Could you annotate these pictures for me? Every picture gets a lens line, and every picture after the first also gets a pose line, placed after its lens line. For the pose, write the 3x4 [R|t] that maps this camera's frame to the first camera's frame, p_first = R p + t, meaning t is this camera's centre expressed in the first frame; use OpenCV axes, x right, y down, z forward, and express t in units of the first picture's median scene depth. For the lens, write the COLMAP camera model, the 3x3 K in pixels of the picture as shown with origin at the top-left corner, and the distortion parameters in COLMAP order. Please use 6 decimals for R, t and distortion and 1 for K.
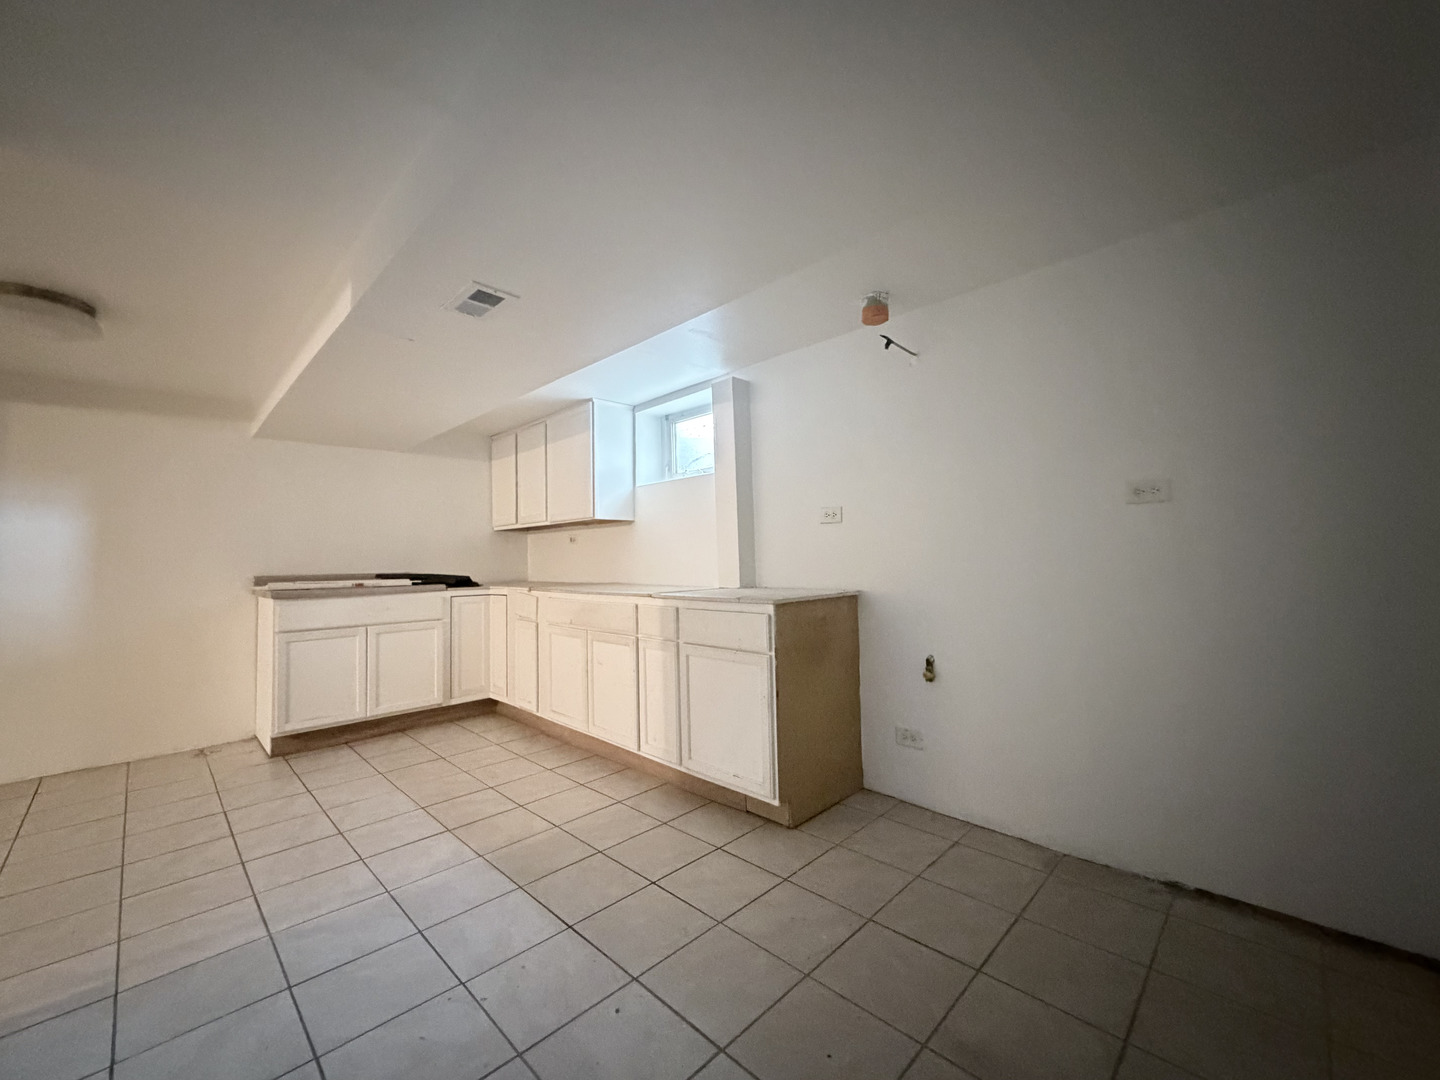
lens RADIAL K [[576.5, 0, 717.2], [0, 576.5, 539.8], [0, 0, 1]] dist [-0.001158, 0.000492]
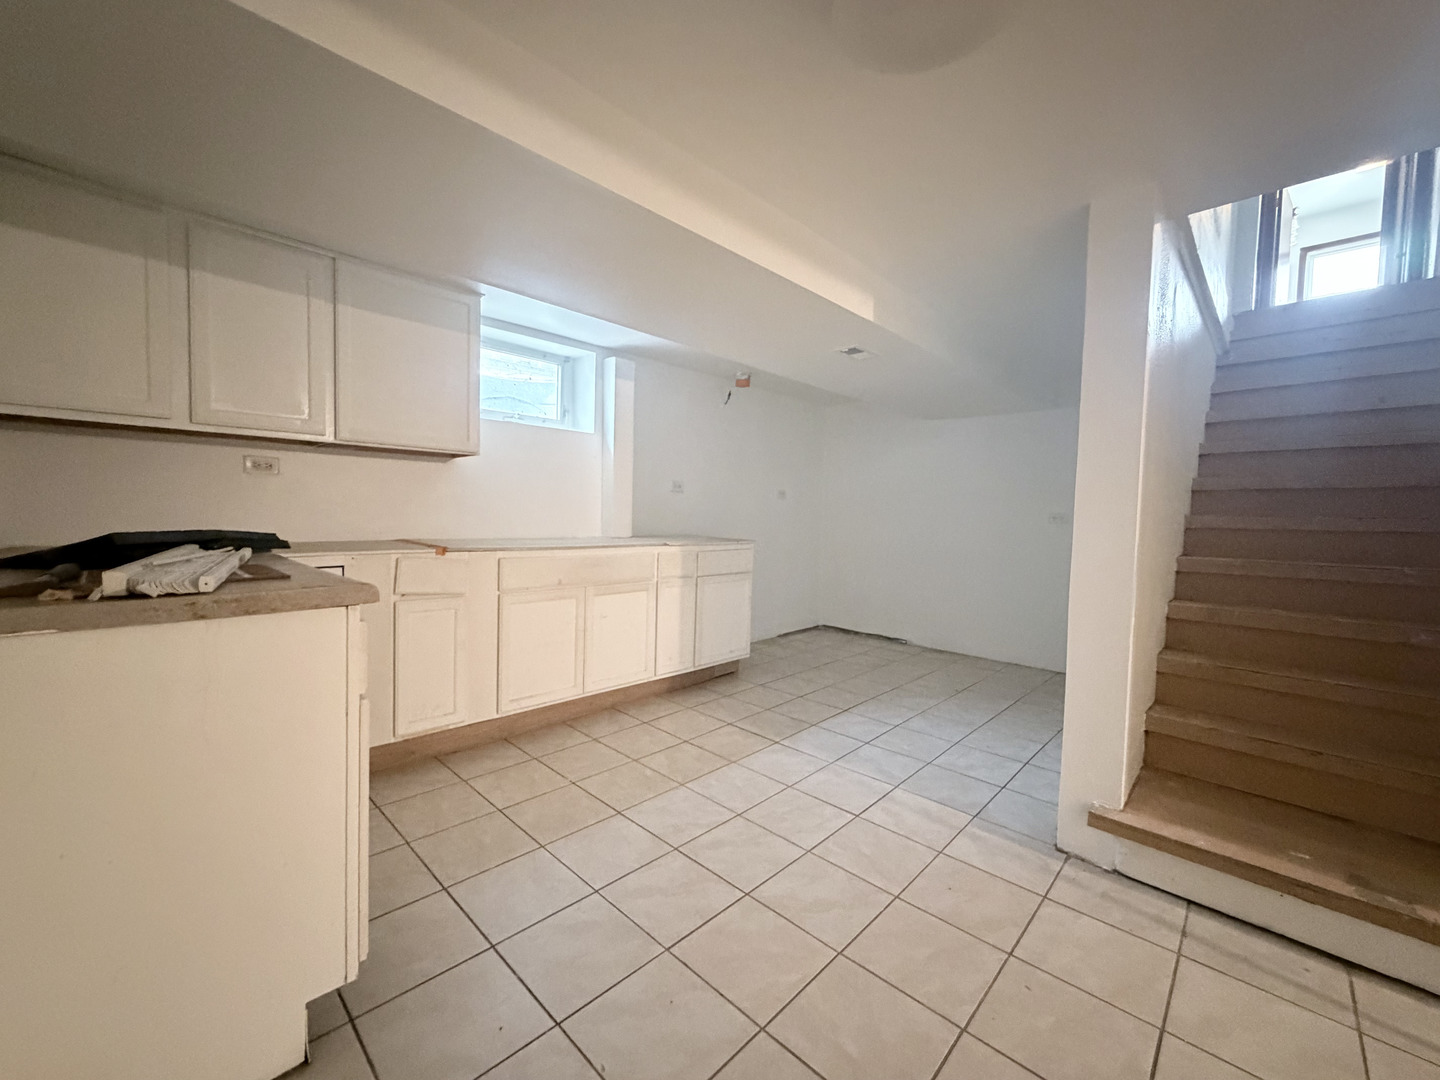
lens RADIAL K [[576.5, 0, 717.2], [0, 576.5, 539.8], [0, 0, 1]] dist [-0.001158, 0.000492]
pose [[-0.019816, -0.032795, 0.999266, -1.370801], [-0.061868, 0.997587, 0.031513, 0.044132], [-0.997888, -0.061198, -0.021797, 0.958497]]
